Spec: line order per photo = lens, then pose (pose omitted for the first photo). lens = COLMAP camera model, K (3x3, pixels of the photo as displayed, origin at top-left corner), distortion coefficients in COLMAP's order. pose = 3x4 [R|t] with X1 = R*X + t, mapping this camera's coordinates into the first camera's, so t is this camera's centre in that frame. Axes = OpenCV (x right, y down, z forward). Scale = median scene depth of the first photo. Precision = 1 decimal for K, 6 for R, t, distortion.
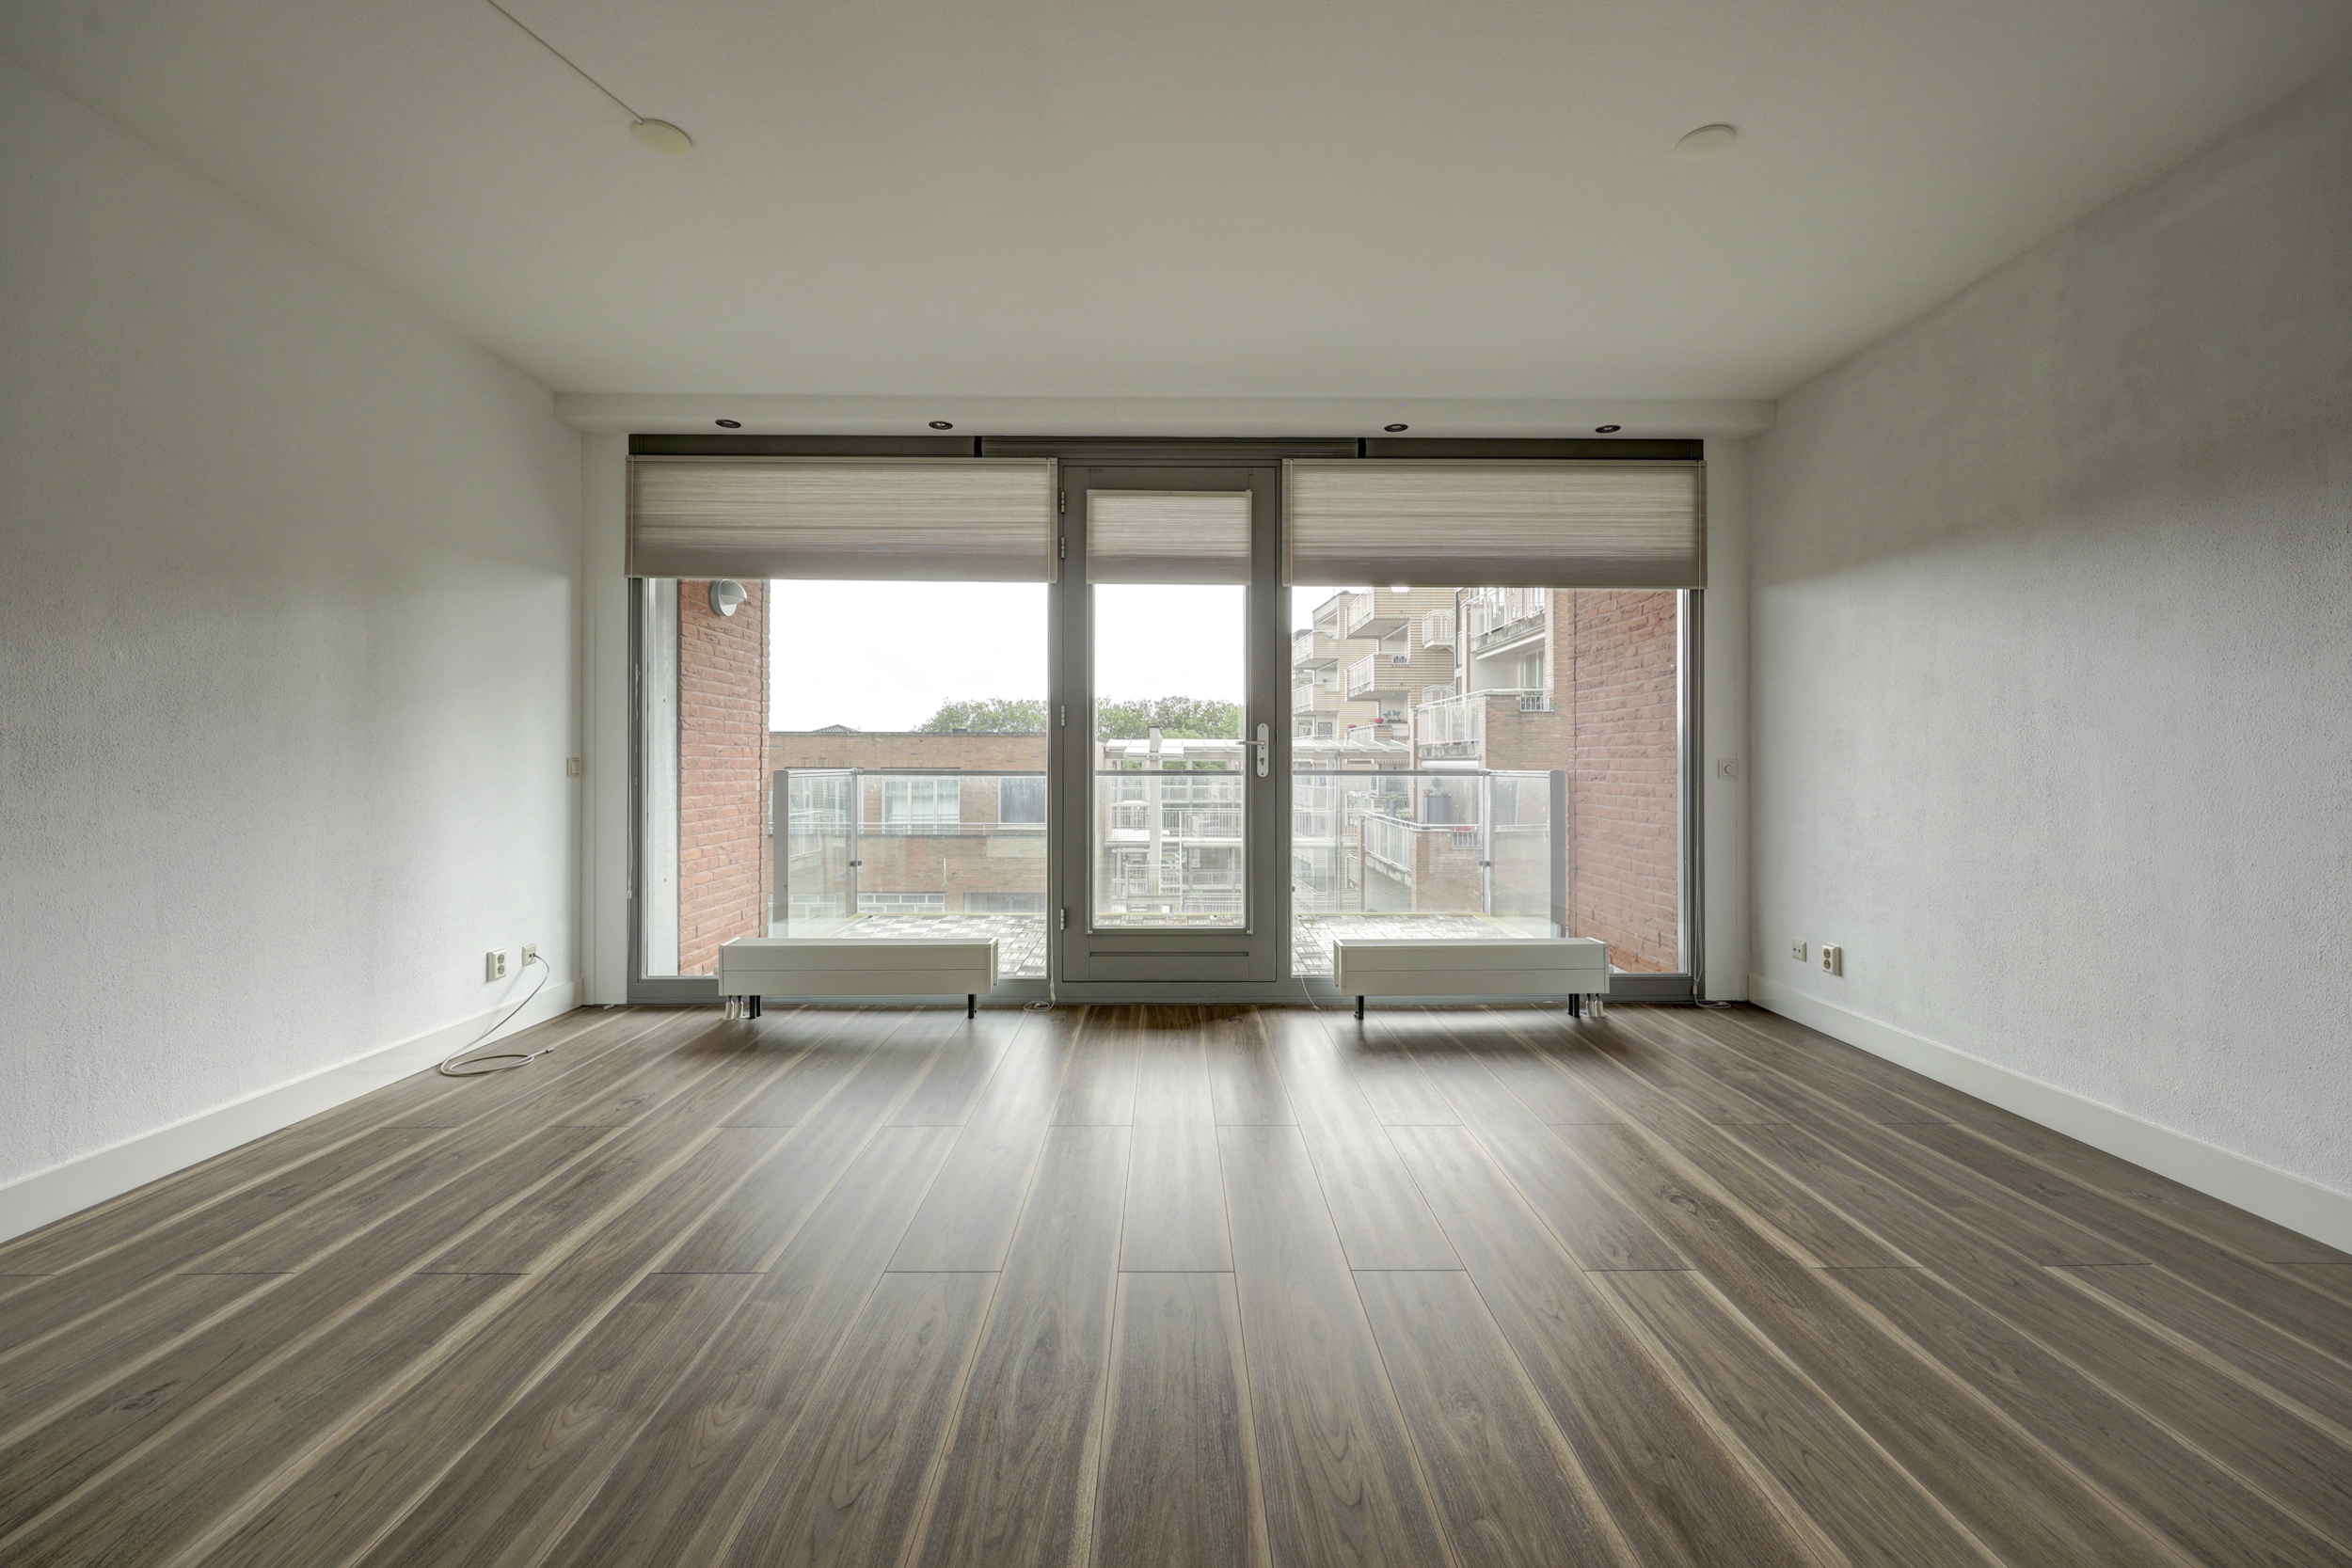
lens RADIAL K [[948.9, 0, 1189.4], [0, 948.9, 759.3], [0, 0, 1]] dist [-0.002786, 0.000001]
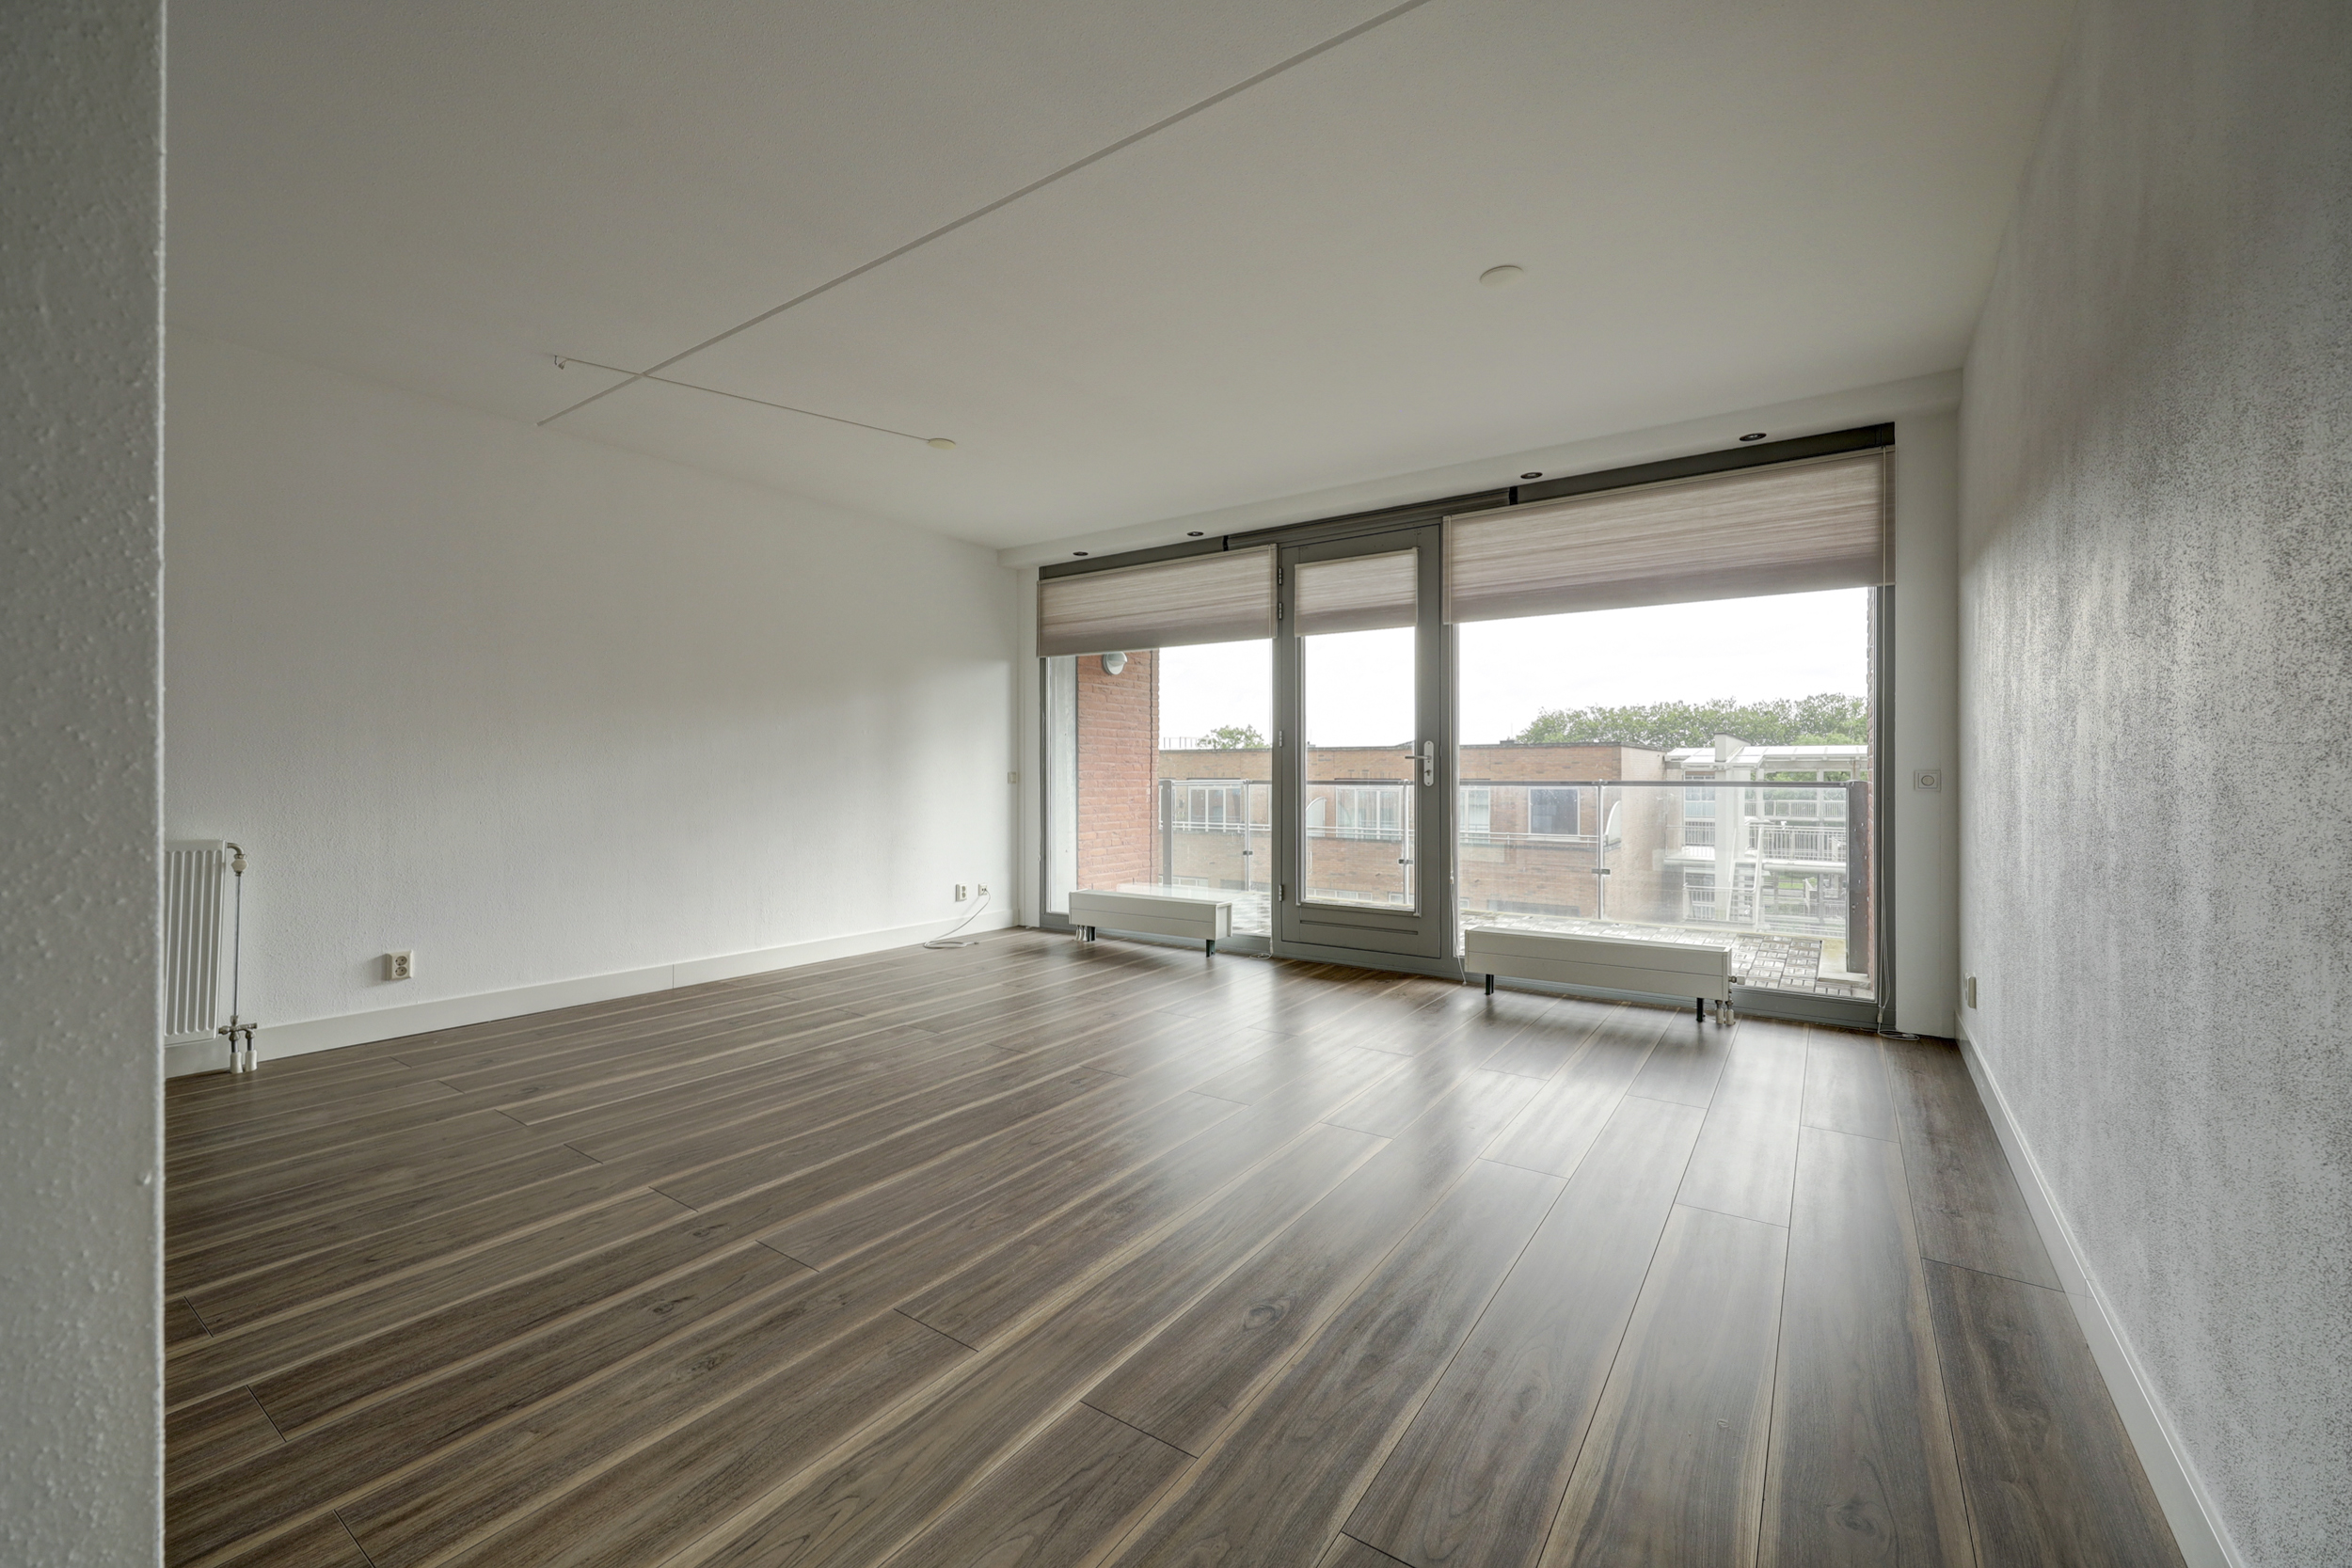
lens RADIAL K [[948.9, 0, 1194.8], [0, 948.9, 774.1], [0, 0, 1]] dist [-0.002786, 0.000001]
pose [[0.818298, -0.002037, -0.574791, 0.526481], [0.004275, 0.999988, 0.002542, -0.000686], [0.574778, -0.004537, 0.818296, -0.146488]]
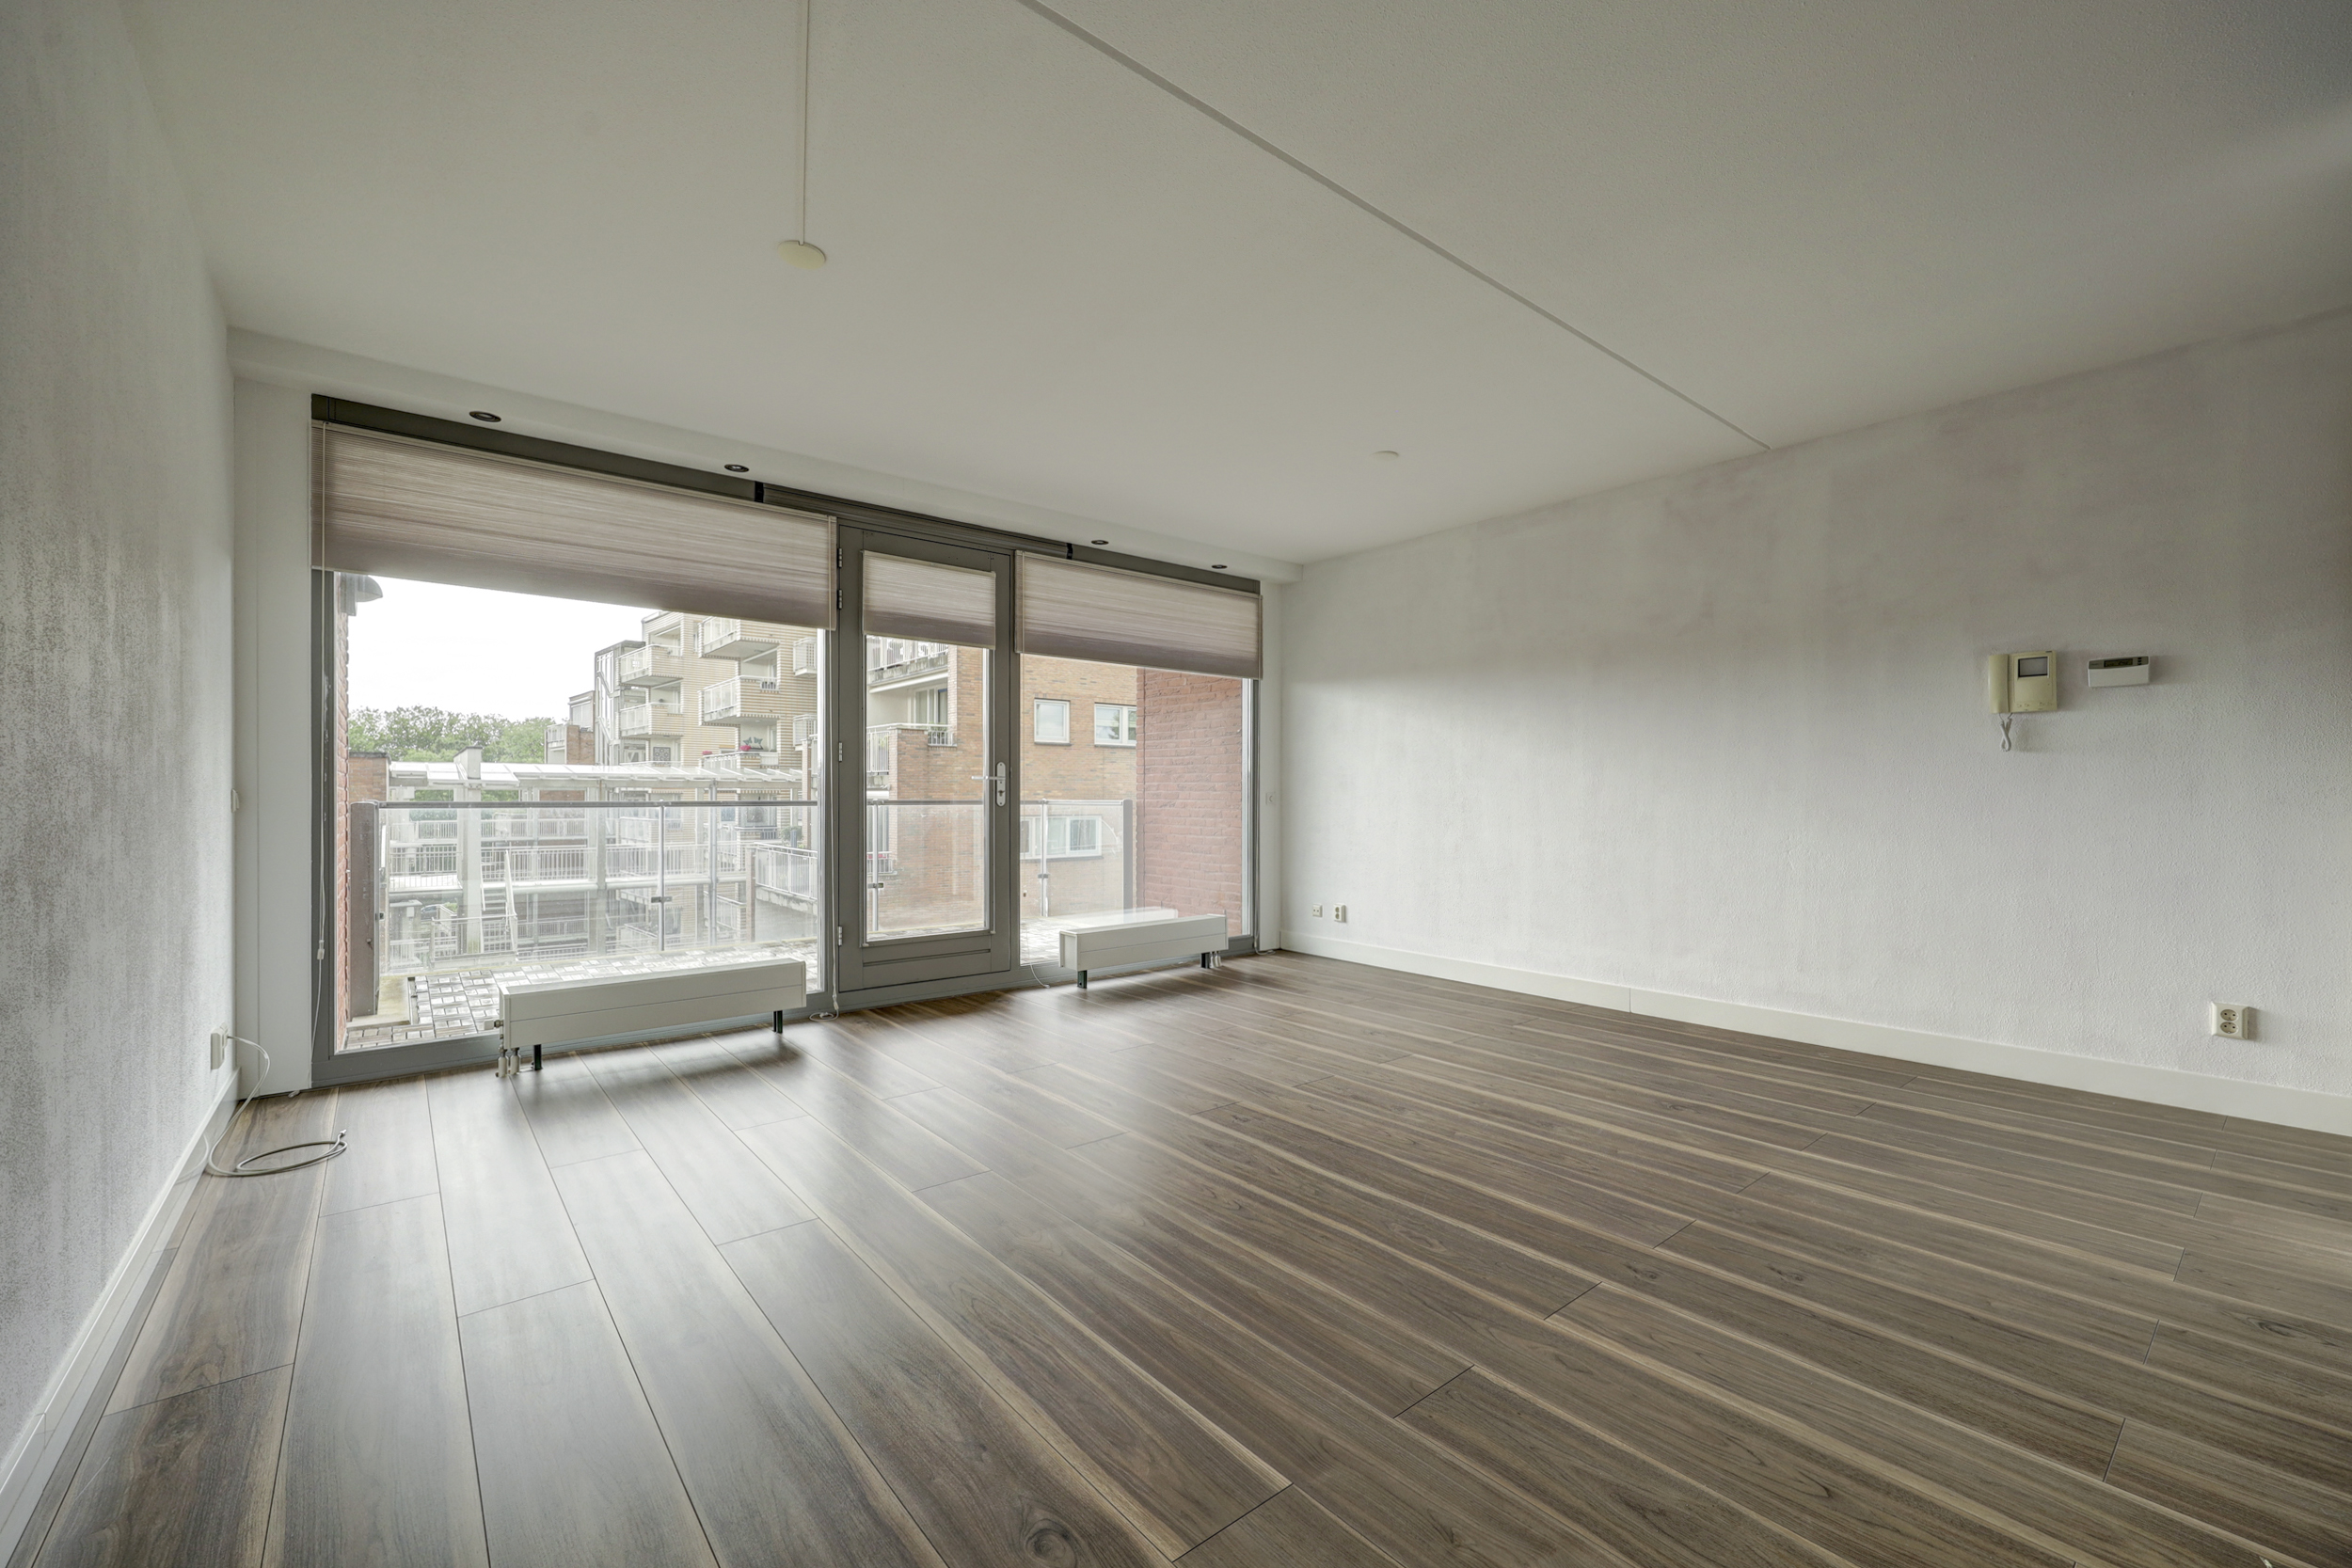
lens RADIAL K [[948.9, 0, 1185.2], [0, 948.9, 792.3], [0, 0, 1]] dist [-0.002786, 0.000001]
pose [[0.780158, 0.001553, 0.625580, -0.510617], [-0.003821, 0.999990, 0.002283, -0.002629], [-0.625571, -0.004171, 0.780156, -0.112007]]
